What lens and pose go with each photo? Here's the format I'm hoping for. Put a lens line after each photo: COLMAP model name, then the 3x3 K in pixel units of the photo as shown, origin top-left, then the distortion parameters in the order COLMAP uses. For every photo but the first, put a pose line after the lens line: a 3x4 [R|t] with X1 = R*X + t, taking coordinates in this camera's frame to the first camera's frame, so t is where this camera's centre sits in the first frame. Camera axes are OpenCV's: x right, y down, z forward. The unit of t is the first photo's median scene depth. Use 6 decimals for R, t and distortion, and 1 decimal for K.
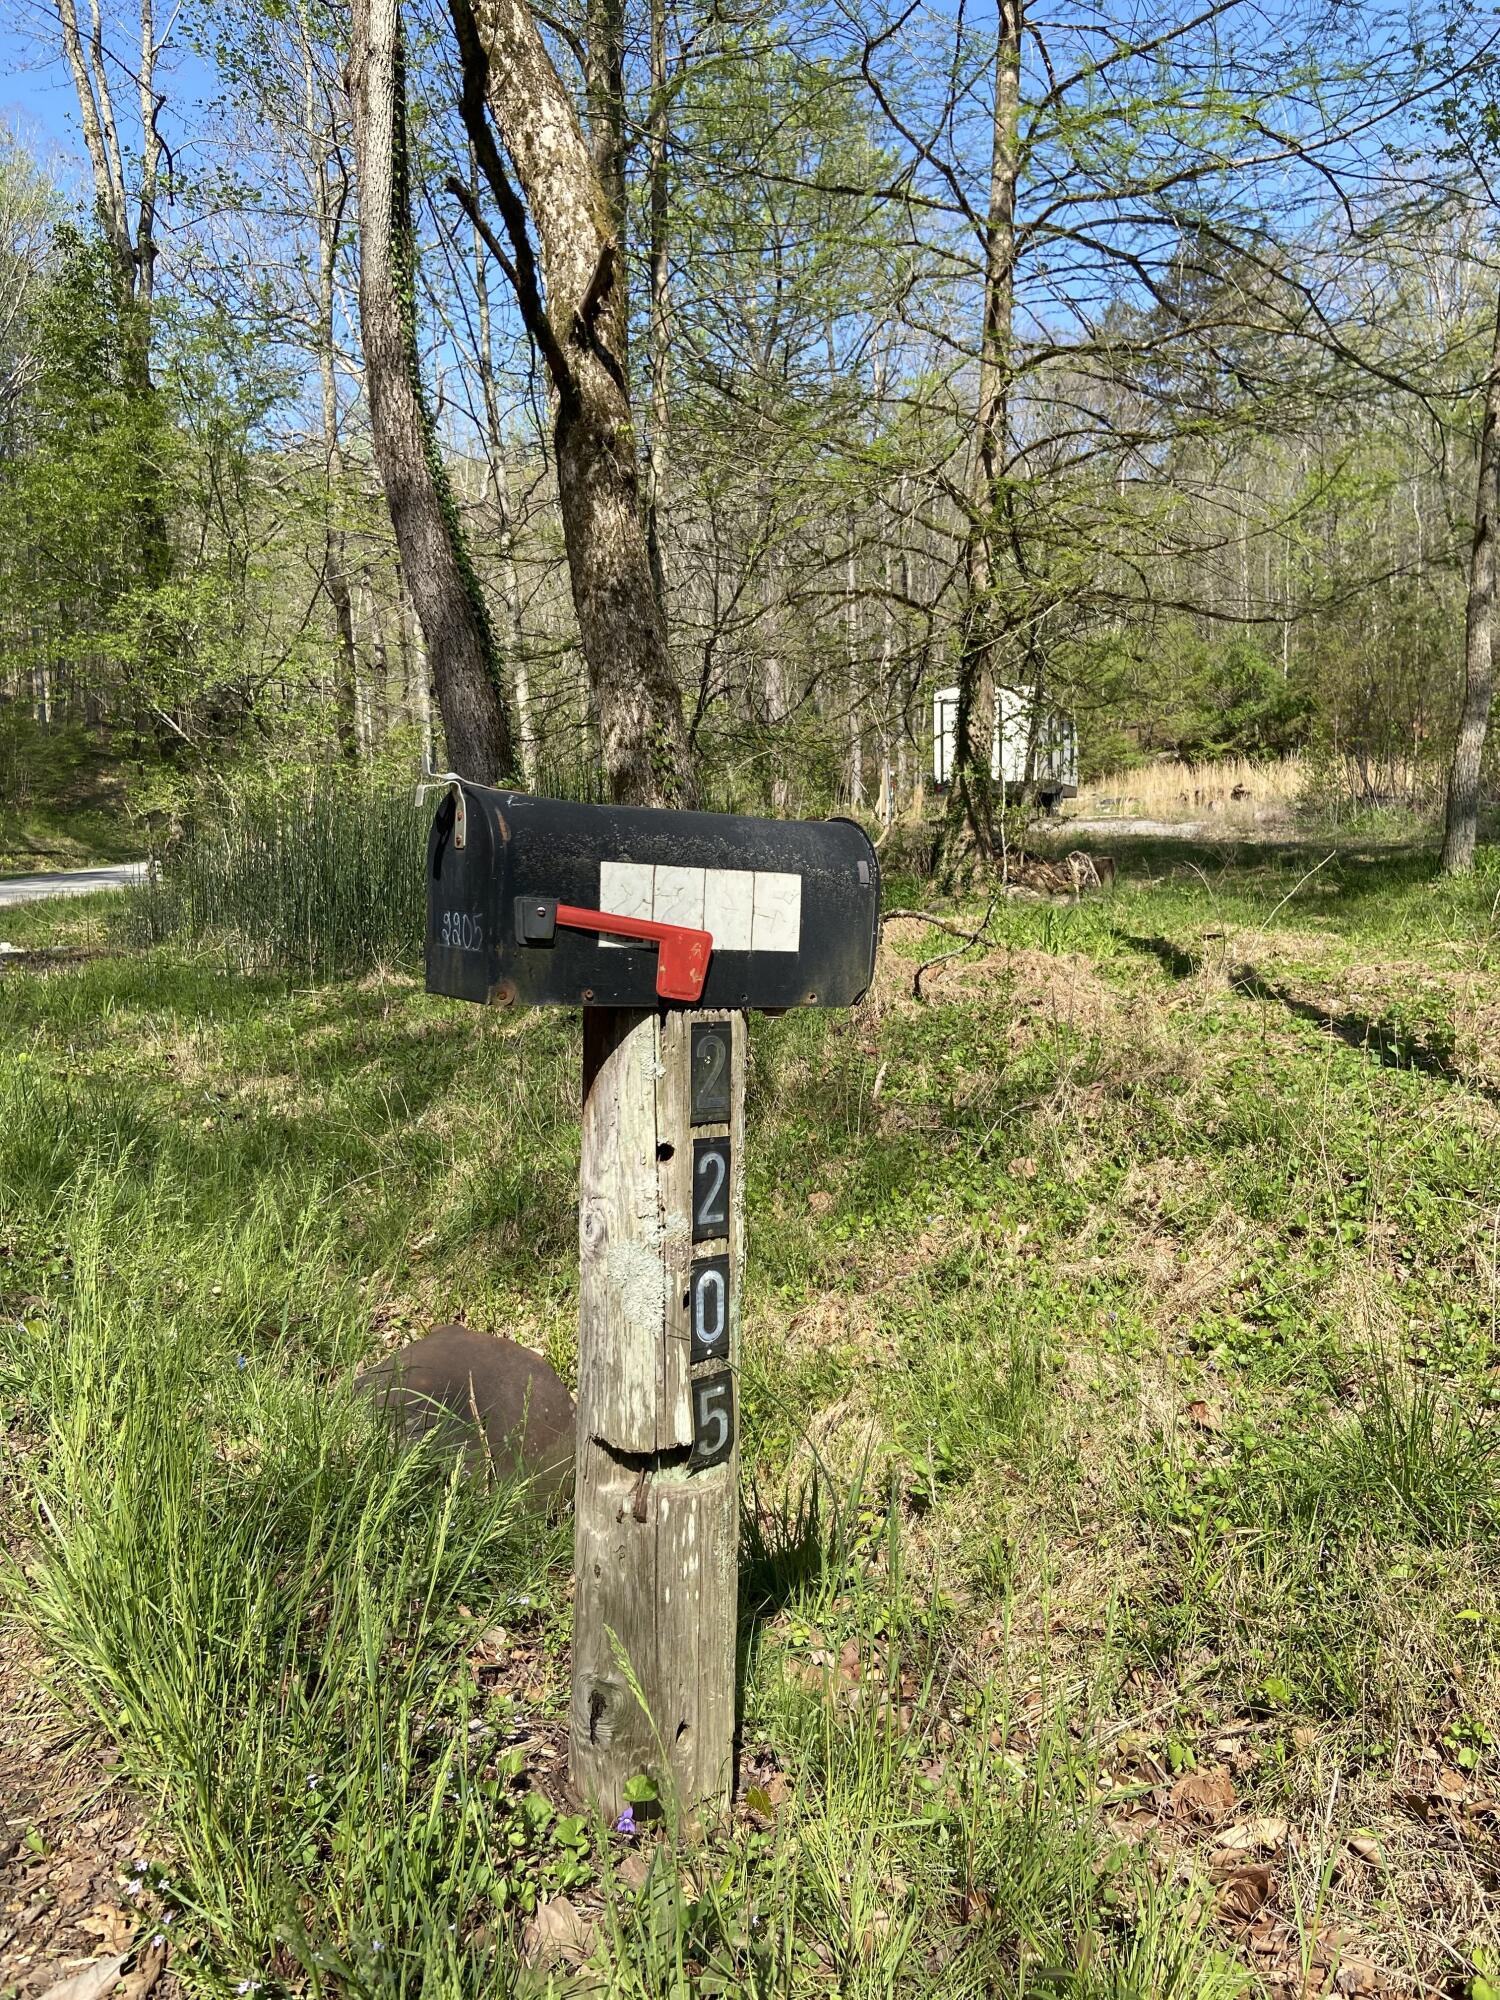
lens RADIAL K [[1484.8, 0, 750.0], [0, 1484.8, 1000.0], [0, 0, 1]] dist [0.007796, -0.006079]
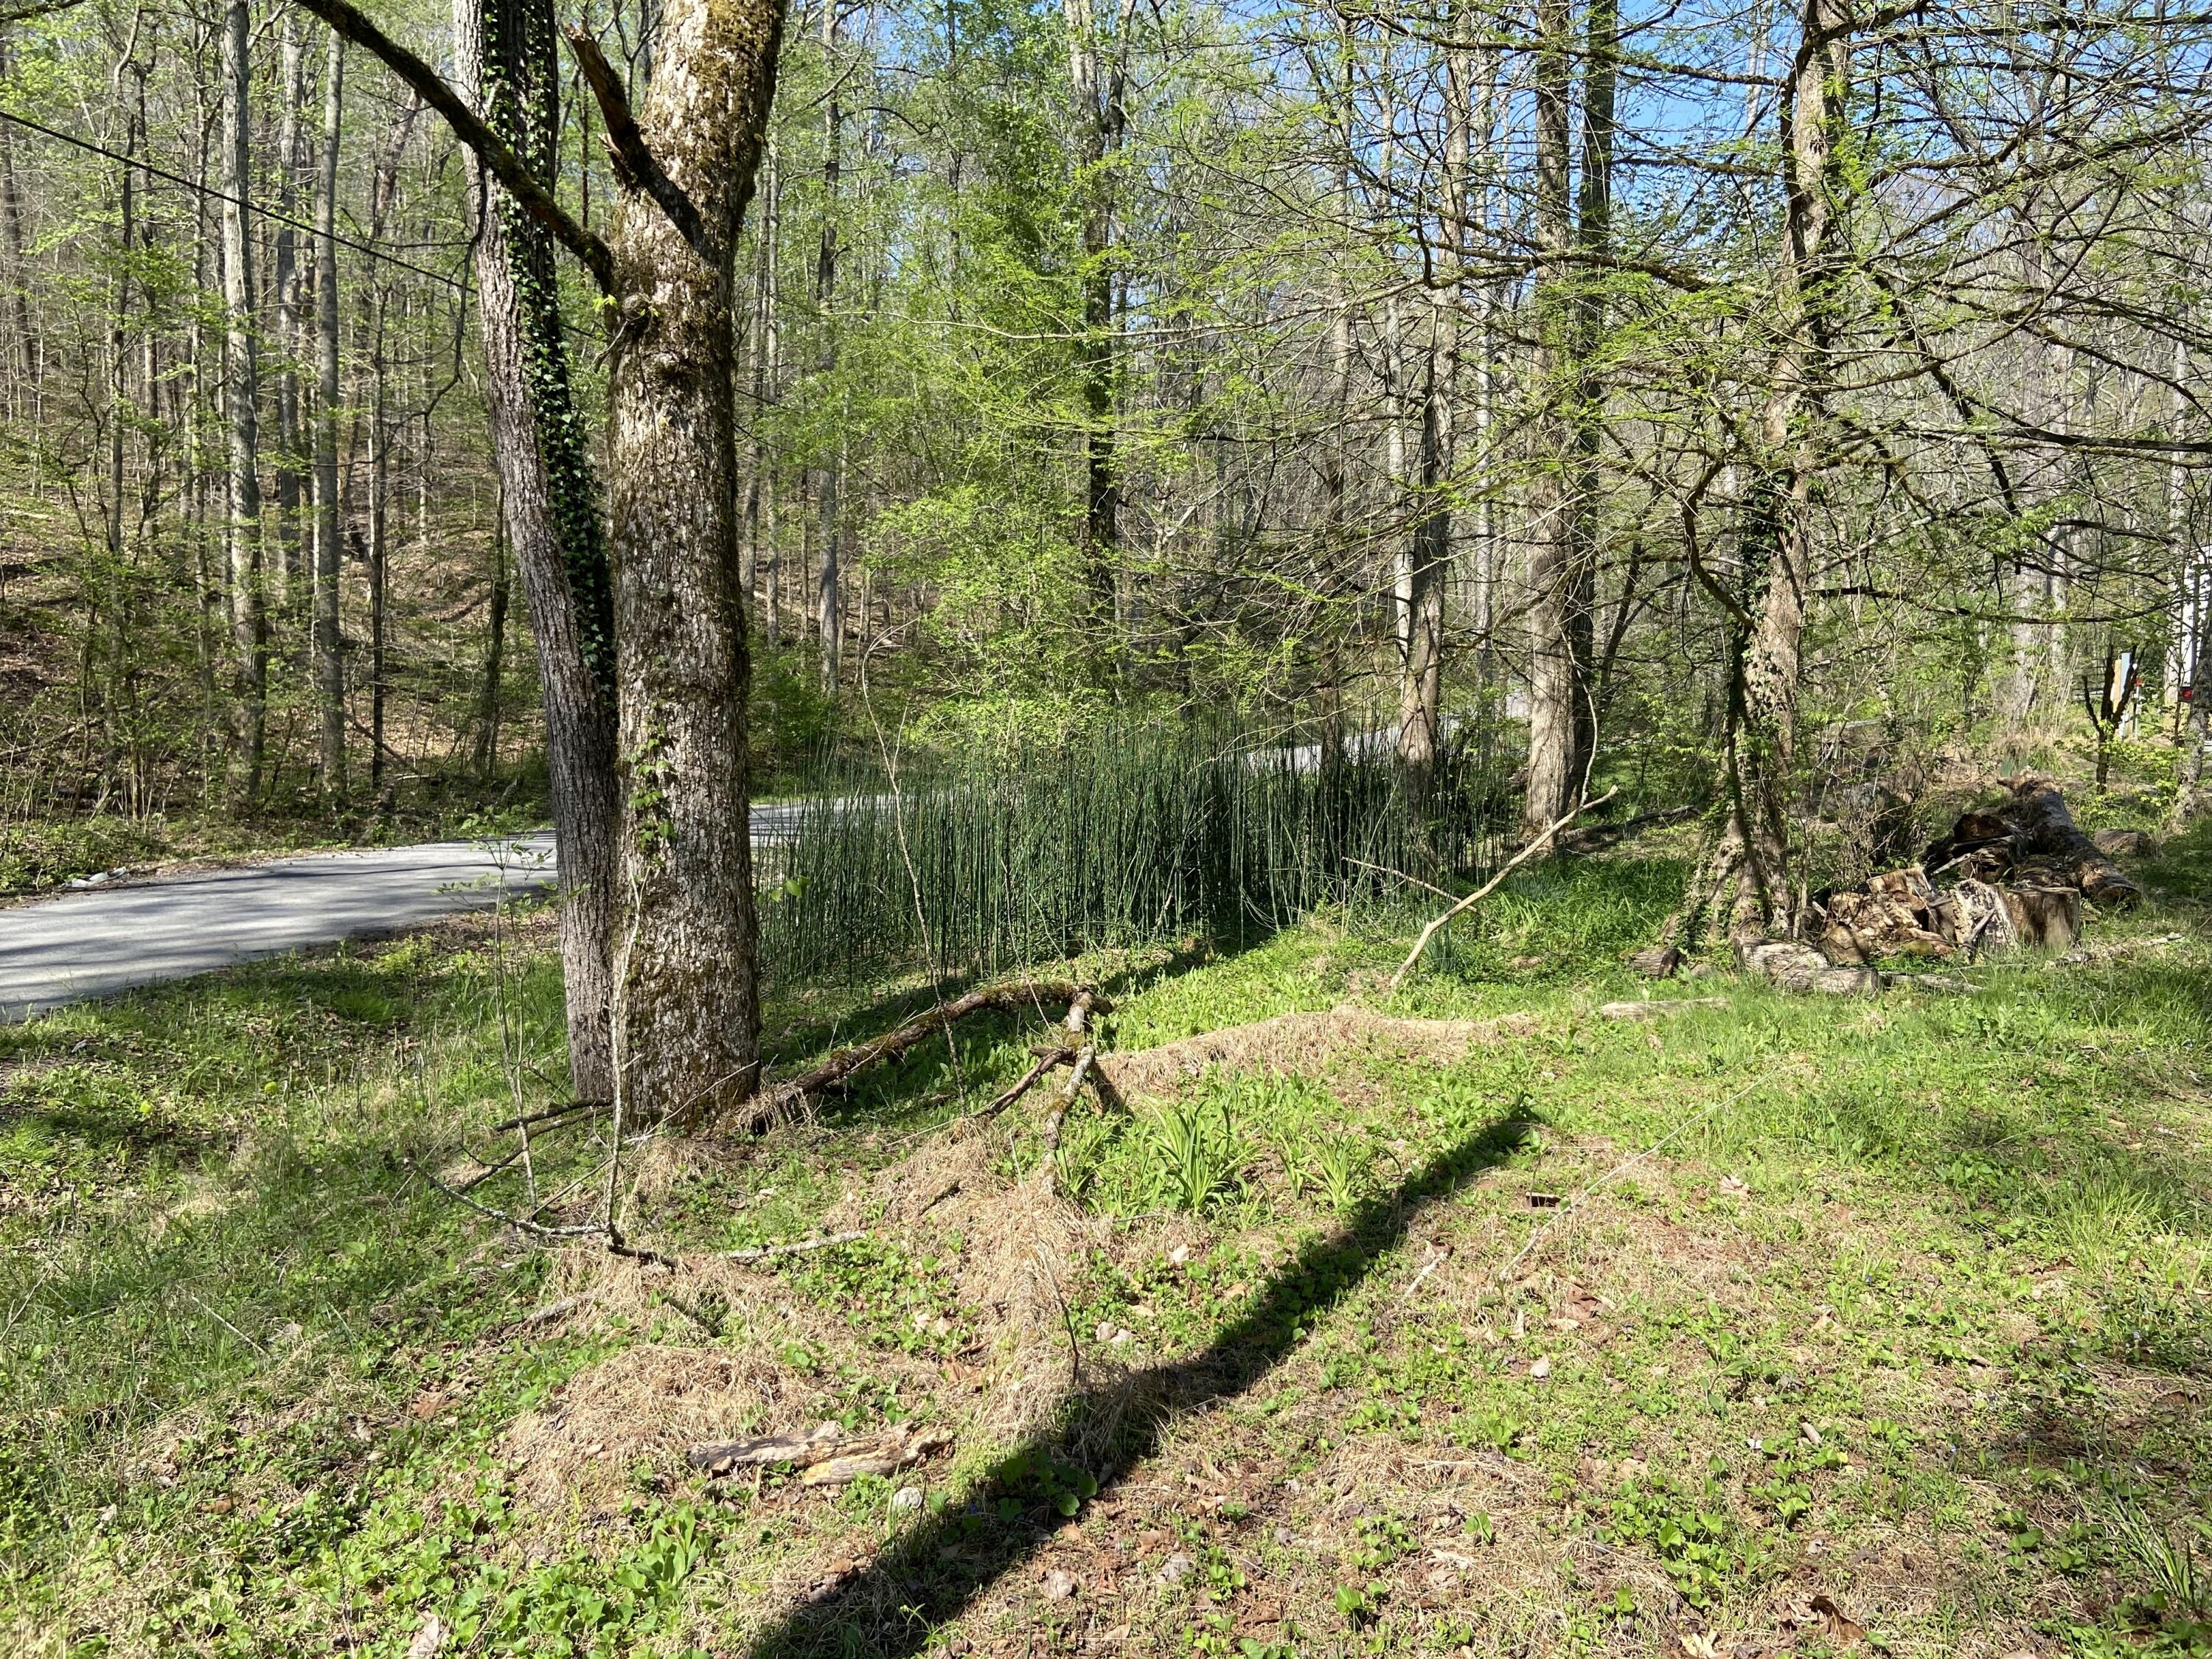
lens RADIAL K [[1607.4, 0, 1106.0], [0, 1607.4, 829.5], [0, 0, 1]] dist [0.003581, -0.000896]
pose [[0.830739, 0.064190, -0.552949, 0.297989], [-0.079550, 0.996824, -0.003797, -0.094338], [0.550949, 0.047141, 0.833207, 0.307220]]
